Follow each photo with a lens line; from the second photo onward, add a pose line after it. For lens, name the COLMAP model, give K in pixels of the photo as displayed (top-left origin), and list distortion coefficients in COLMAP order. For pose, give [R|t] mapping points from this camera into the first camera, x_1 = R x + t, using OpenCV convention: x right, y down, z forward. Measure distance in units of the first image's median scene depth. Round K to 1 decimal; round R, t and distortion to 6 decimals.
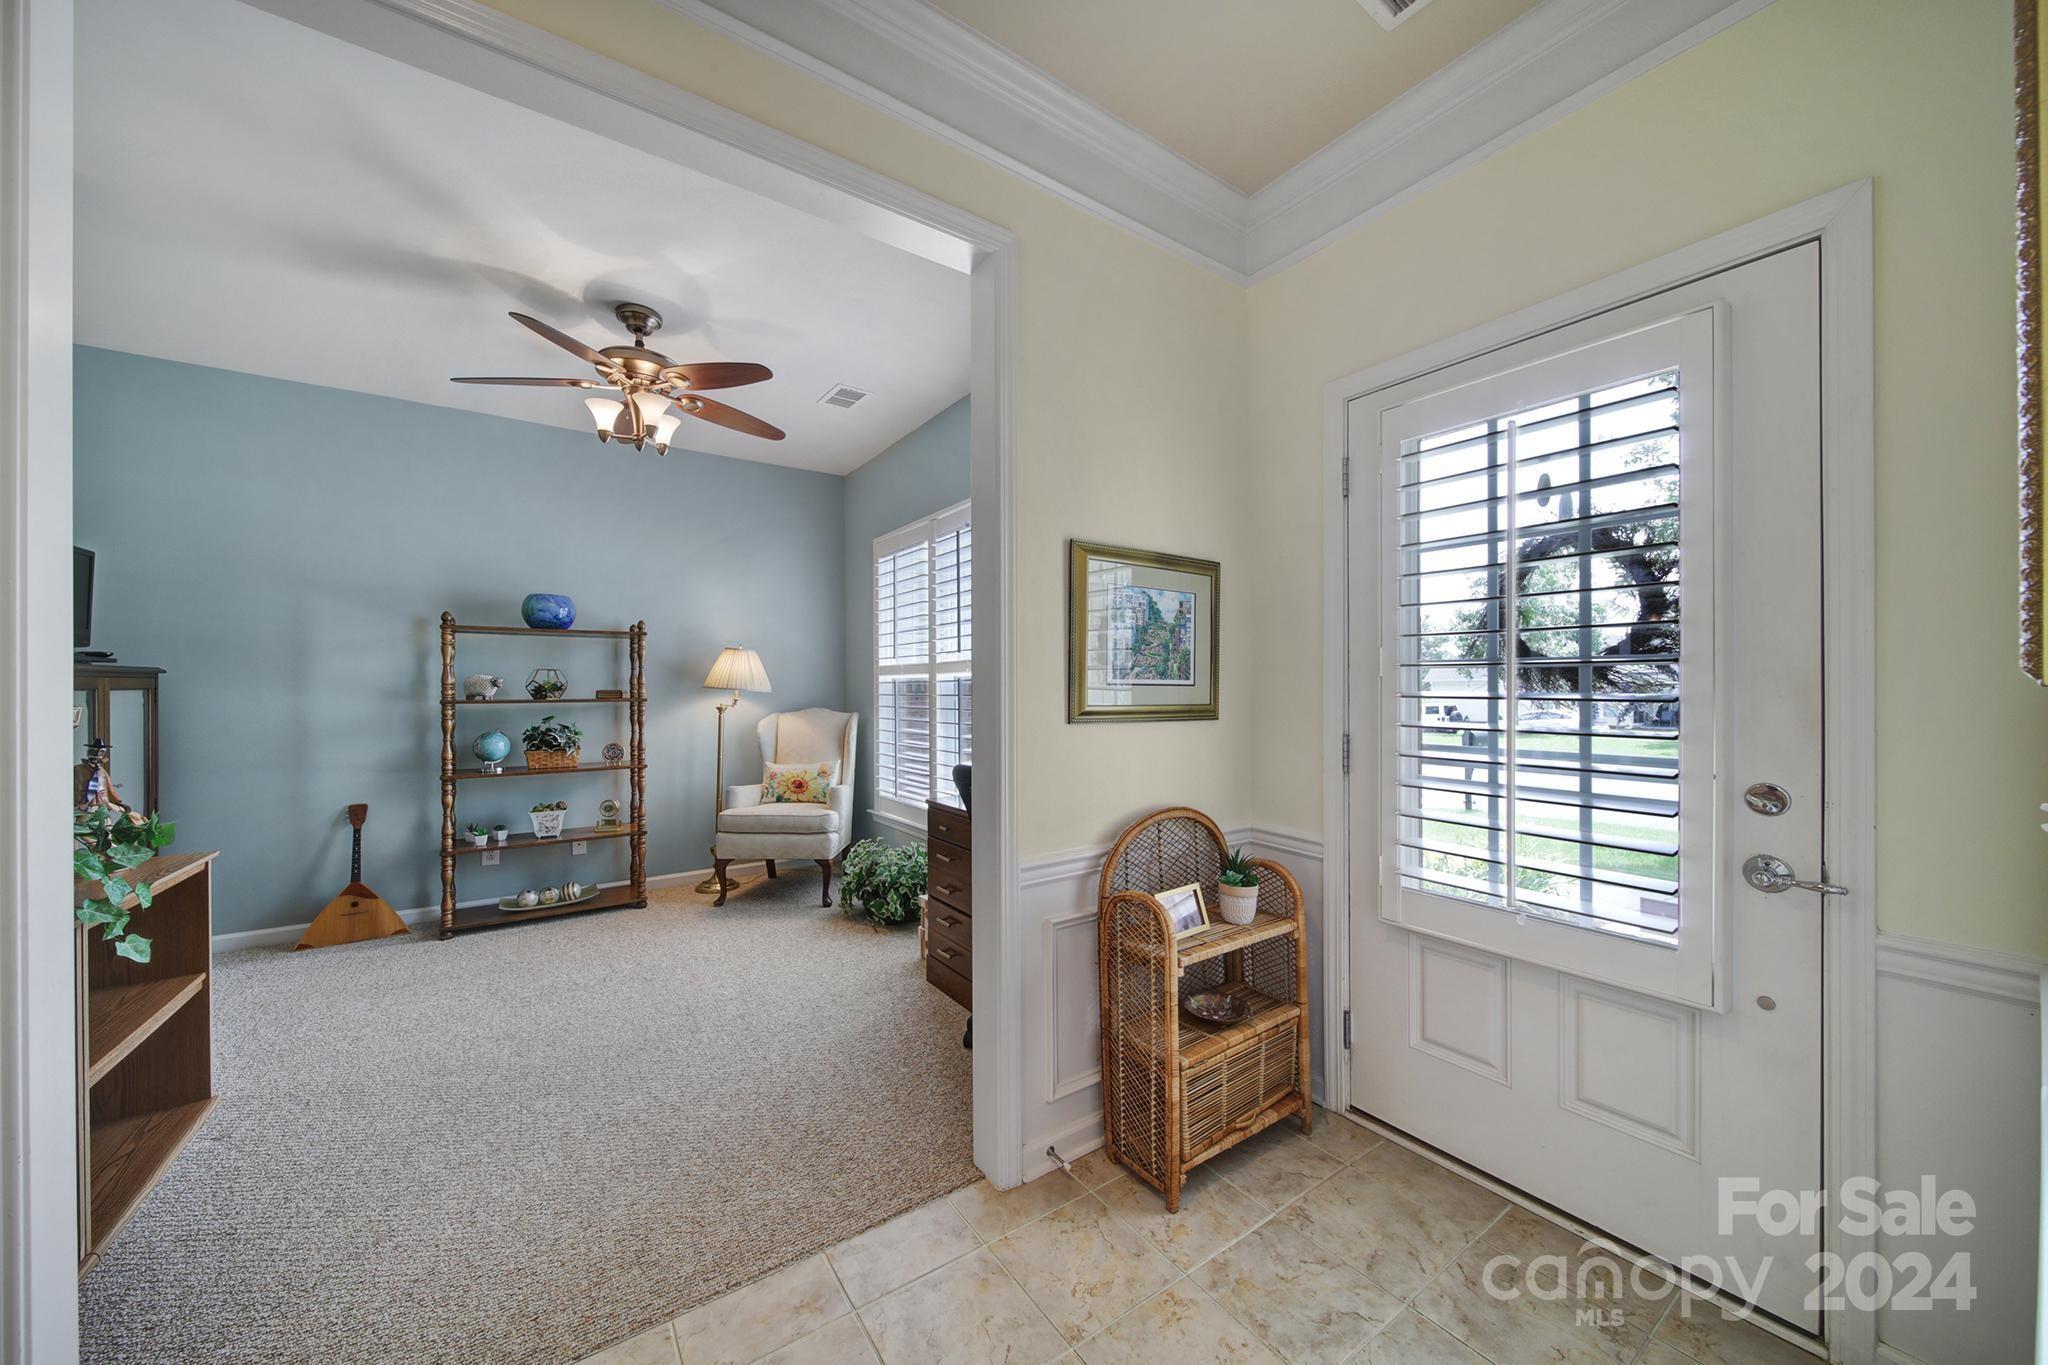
lens RADIAL K [[722.6, 0, 1026.0], [0, 722.6, 682.7], [0, 0, 1]] dist [0.002402, -0.002070]
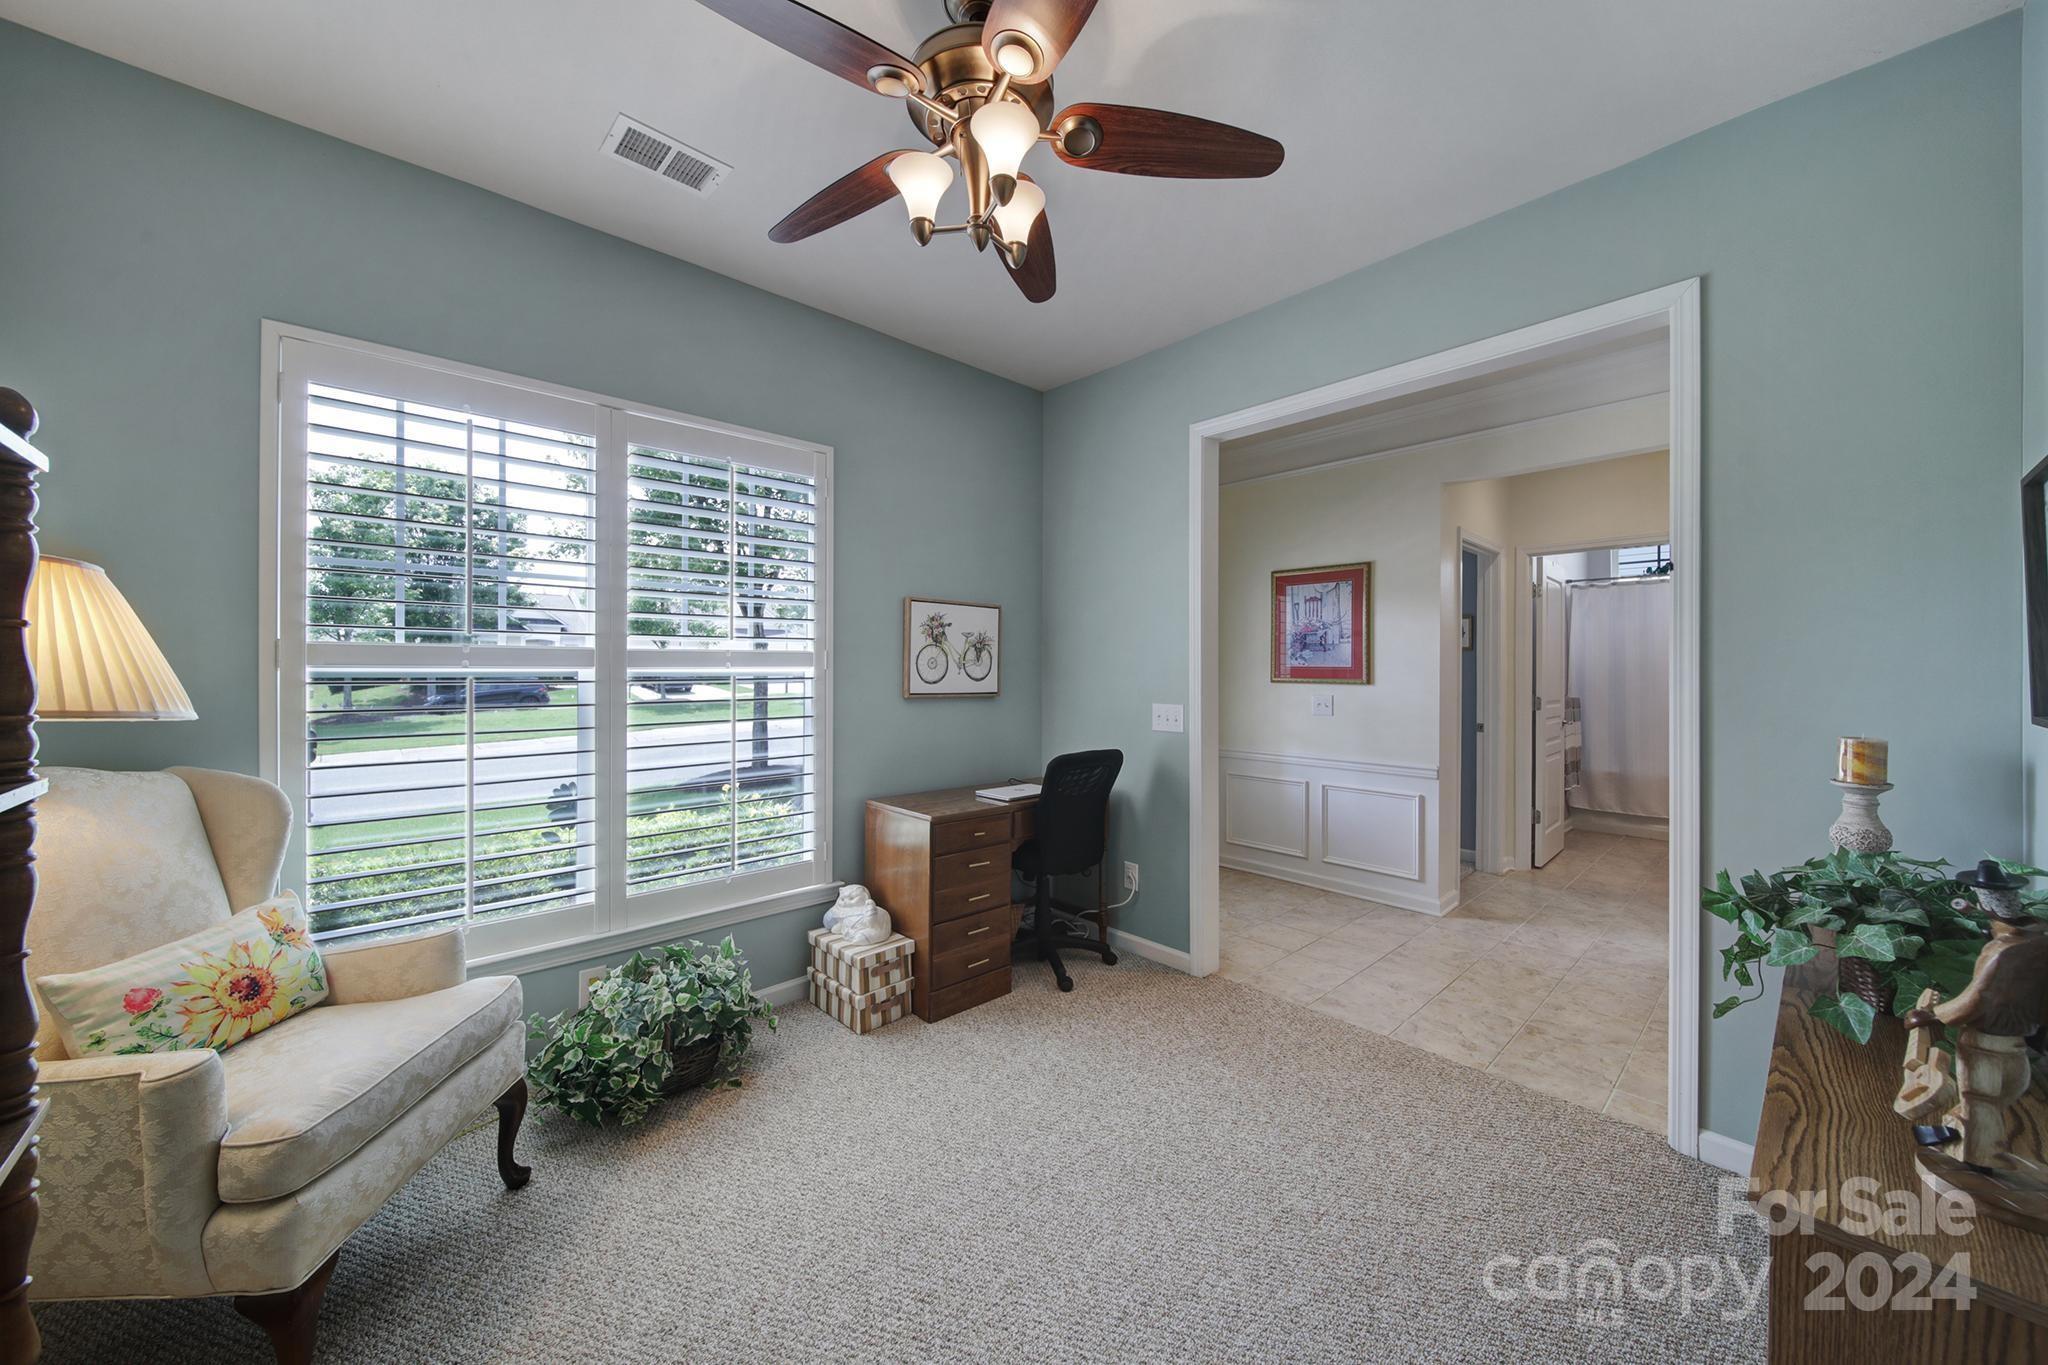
lens RADIAL K [[722.6, 0, 1019.8], [0, 722.6, 677.2], [0, 0, 1]] dist [0.002402, -0.002070]
pose [[-0.126381, 0.004555, 0.991971, -0.807797], [0.001138, 0.999989, -0.004447, -0.002167], [-0.991981, 0.000567, -0.126385, 0.795887]]
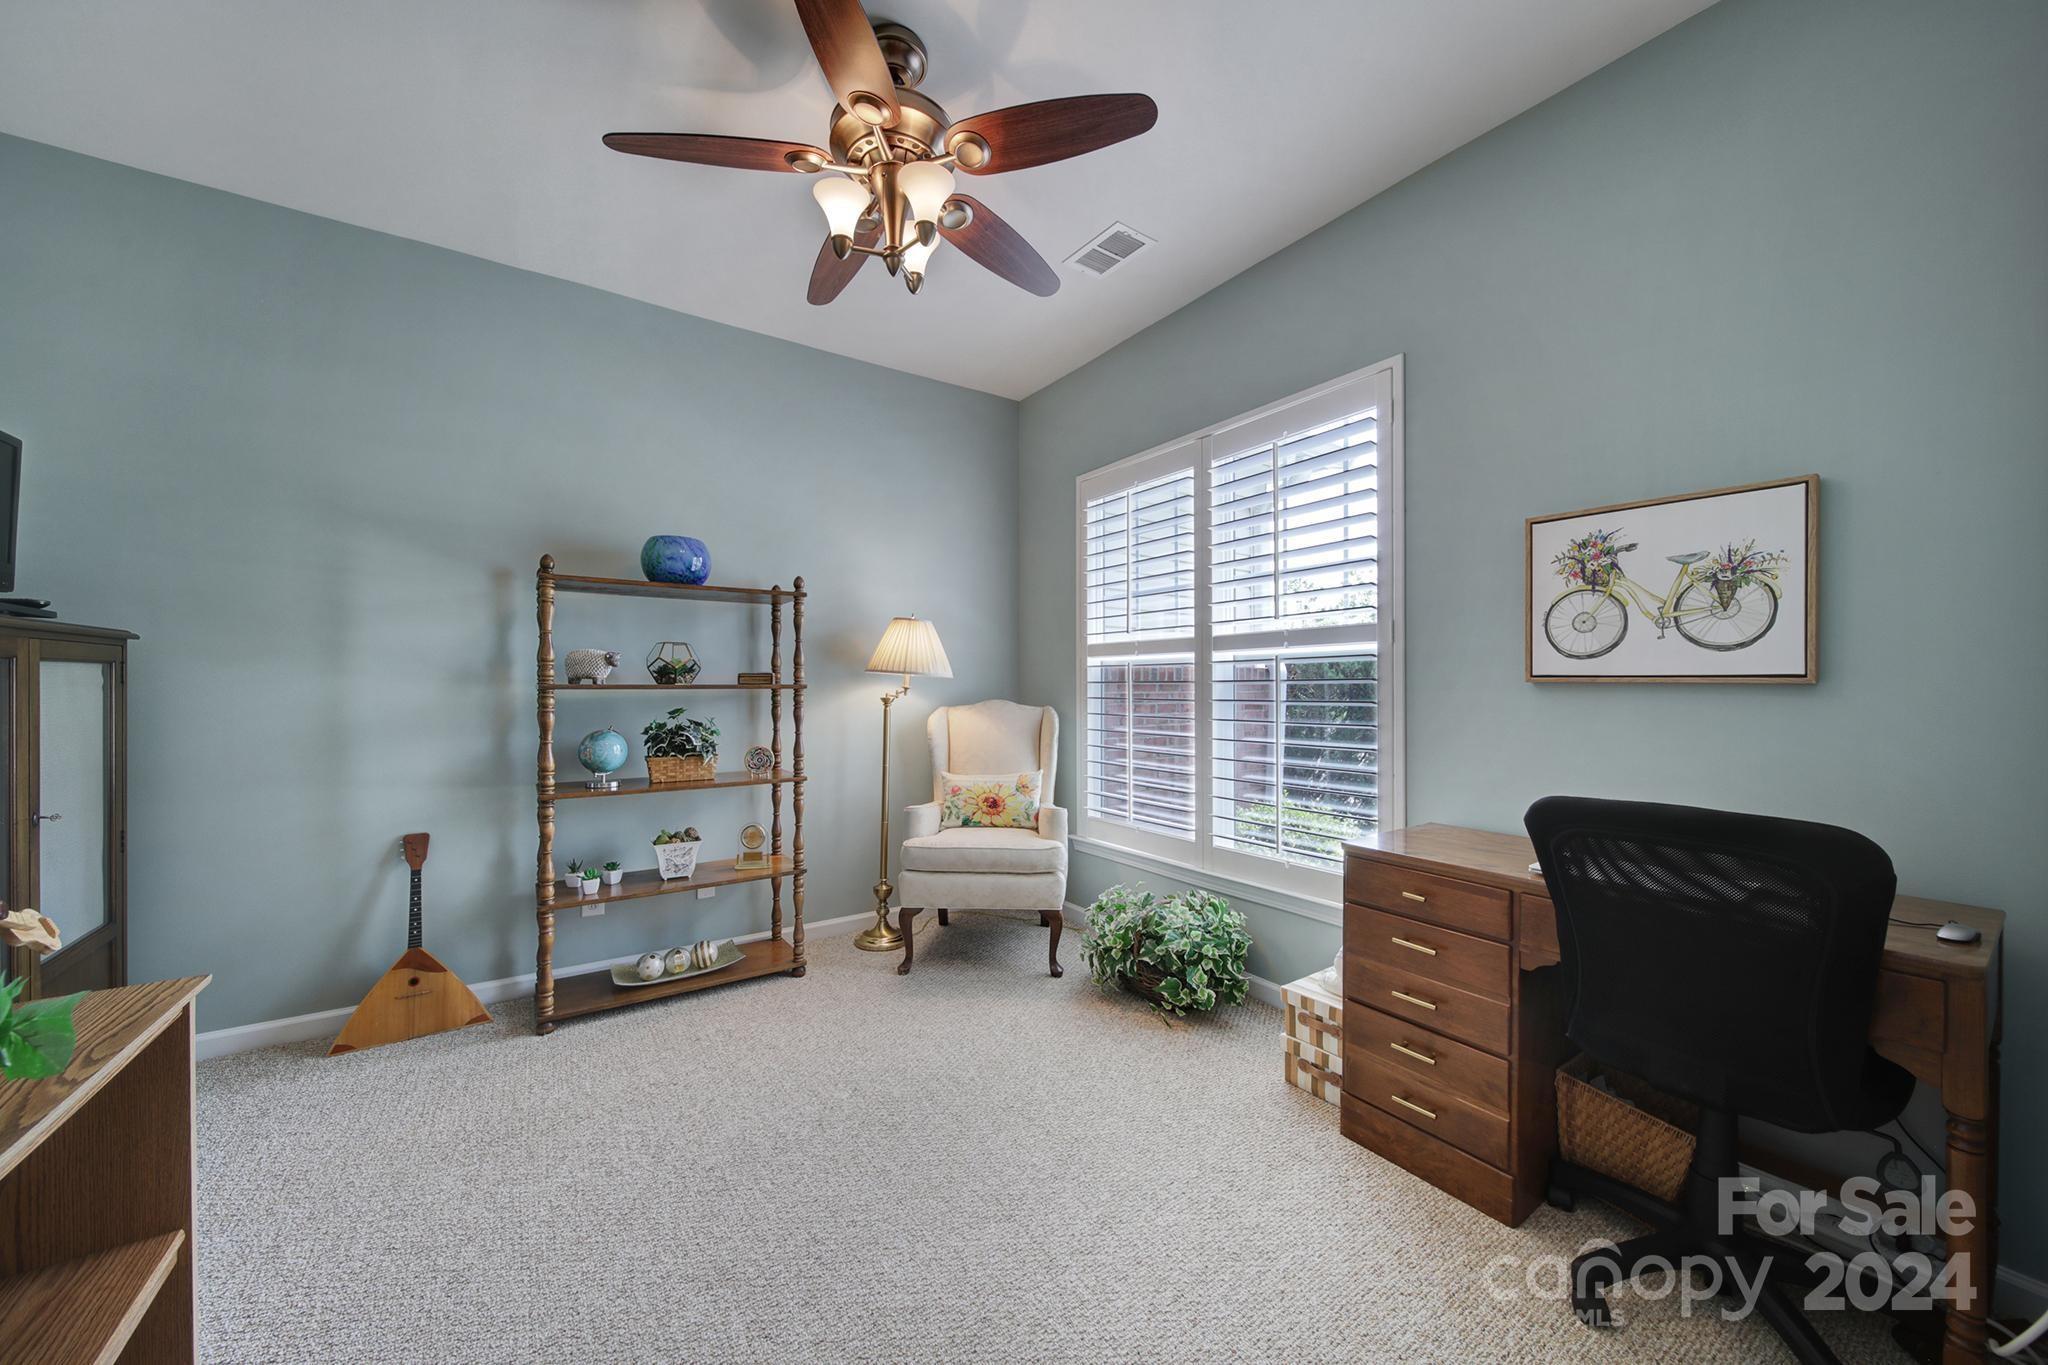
lens RADIAL K [[722.6, 0, 1011.9], [0, 722.6, 684.2], [0, 0, 1]] dist [0.002402, -0.002070]
pose [[0.999917, 0.004298, -0.012105, -0.330447], [-0.004250, 0.999983, 0.004021, 0.018798], [0.012123, -0.003969, 0.999919, 0.300806]]
